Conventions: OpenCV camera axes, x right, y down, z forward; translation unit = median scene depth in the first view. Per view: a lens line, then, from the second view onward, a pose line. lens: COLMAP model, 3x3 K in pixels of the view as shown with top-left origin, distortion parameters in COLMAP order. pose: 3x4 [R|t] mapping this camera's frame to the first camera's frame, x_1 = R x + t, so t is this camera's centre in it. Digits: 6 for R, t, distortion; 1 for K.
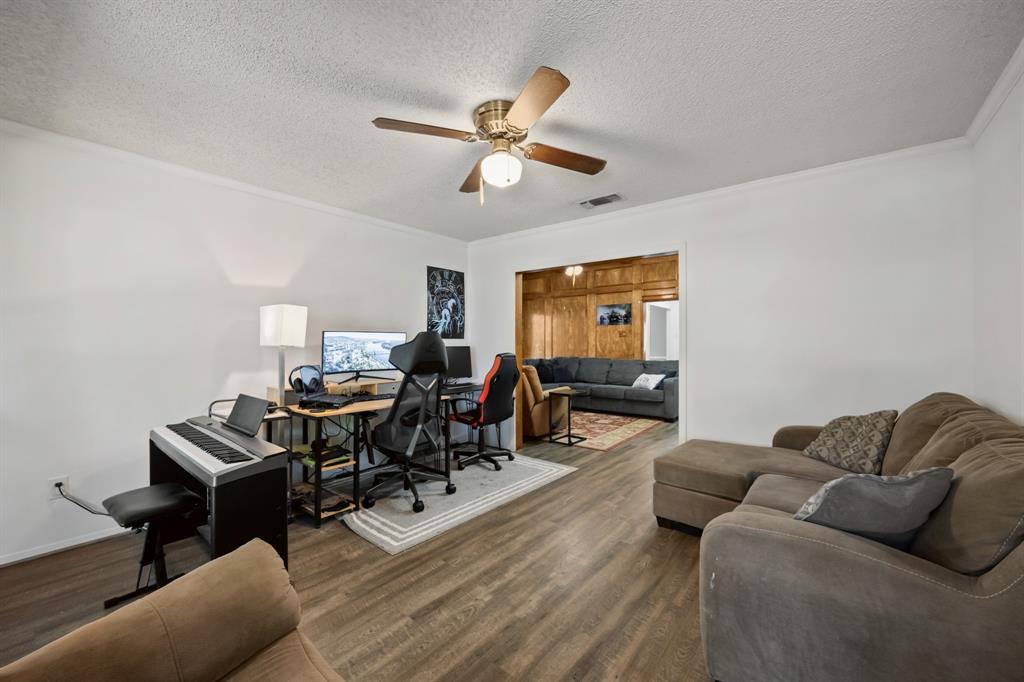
lens RADIAL K [[409.0, 0, 516.0], [0, 409.0, 343.7], [0, 0, 1]] dist [-0.009971, 0.000137]
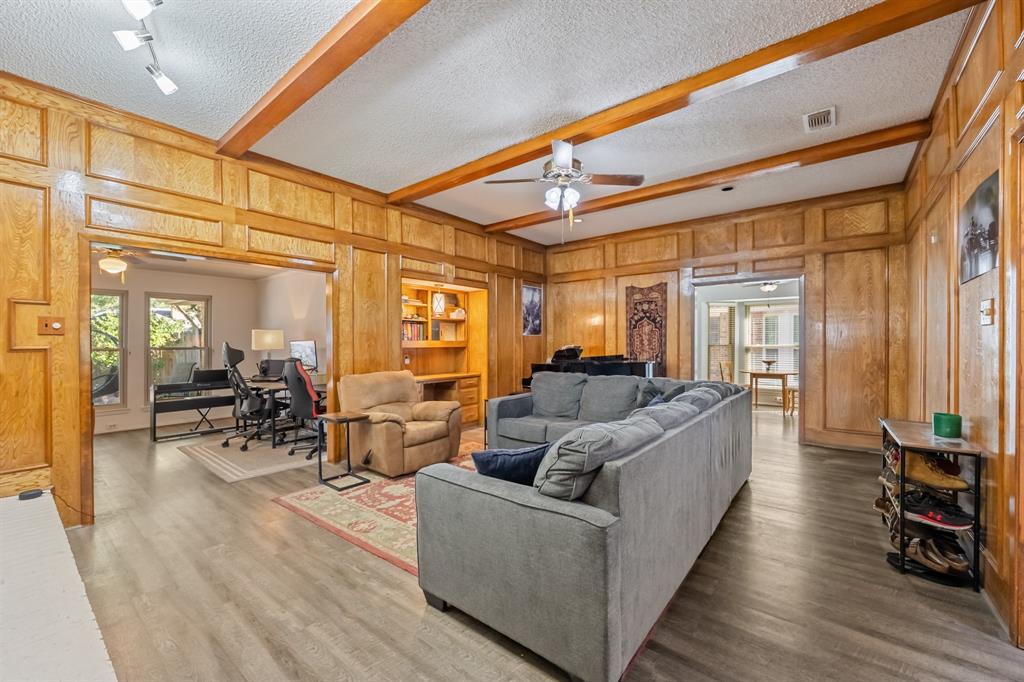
lens RADIAL K [[409.0, 0, 516.0], [0, 409.0, 343.7], [0, 0, 1]] dist [-0.009971, 0.000137]
pose [[0.000035, 0.002885, -0.999996, 0.644369], [0.003373, 0.999990, 0.002885, -0.010297], [0.999994, -0.003373, 0.000025, 0.977966]]
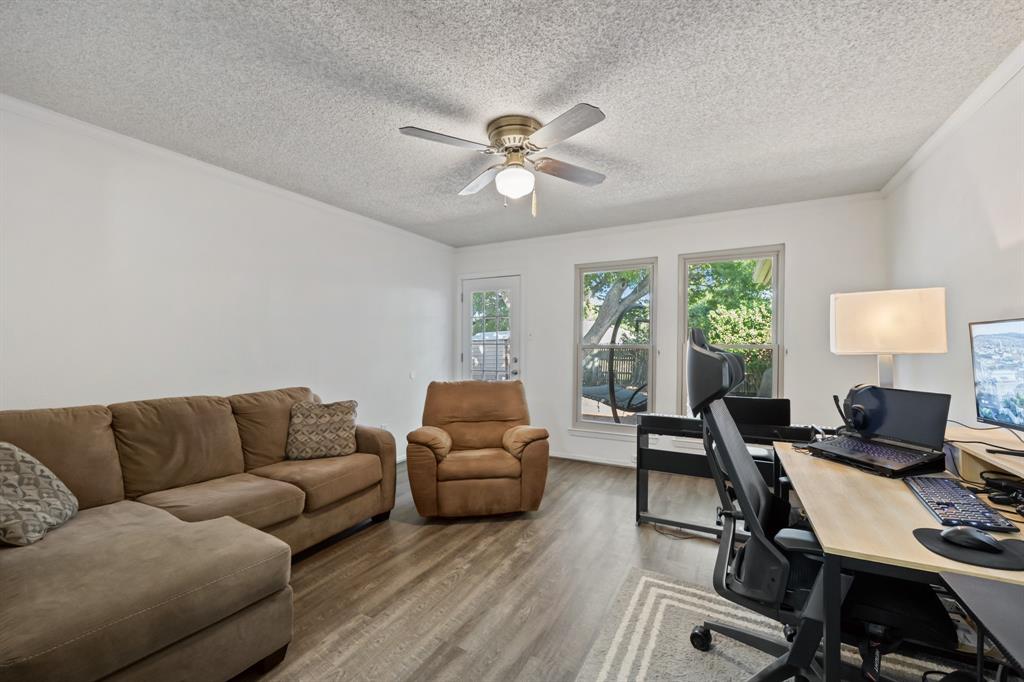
lens RADIAL K [[409.0, 0, 516.0], [0, 409.0, 343.7], [0, 0, 1]] dist [-0.009971, 0.000137]
pose [[-0.983270, 0.001568, -0.182149, 0.050334], [0.001197, 0.999997, 0.002146, -0.004848], [0.182152, 0.001892, -0.983269, 0.663102]]
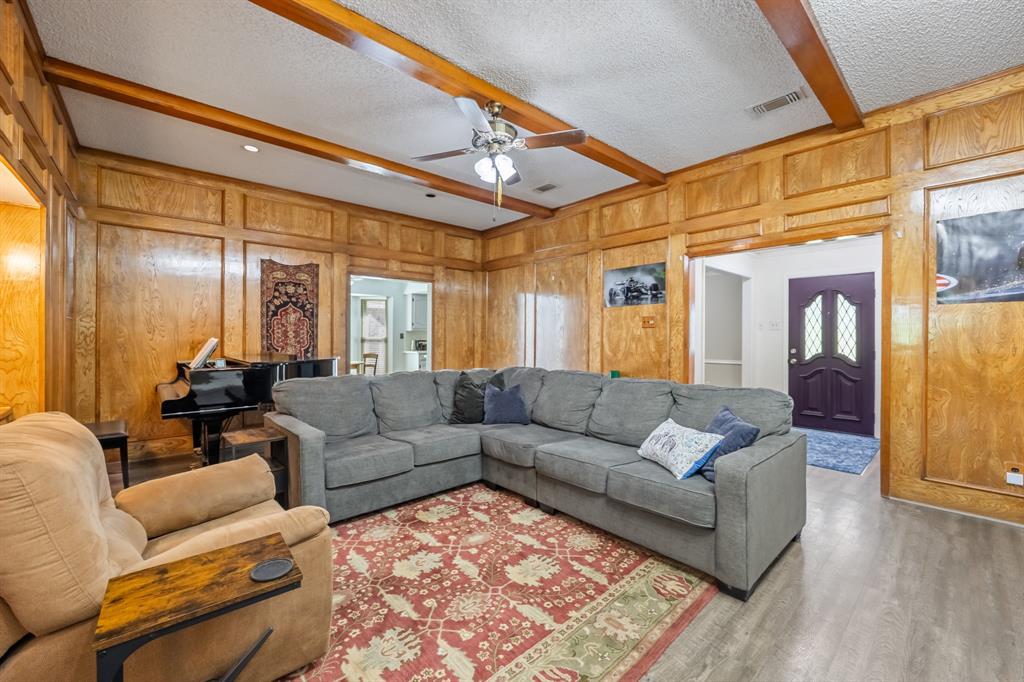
lens RADIAL K [[412.1, 0, 516.8], [0, 412.1, 336.1], [0, 0, 1]] dist [-0.001597, 0.000025]
pose [[0.986583, 0.002325, -0.163241, 0.240410], [-0.002030, 0.999996, 0.001977, -0.008637], [0.163245, -0.001619, 0.986584, 0.604515]]
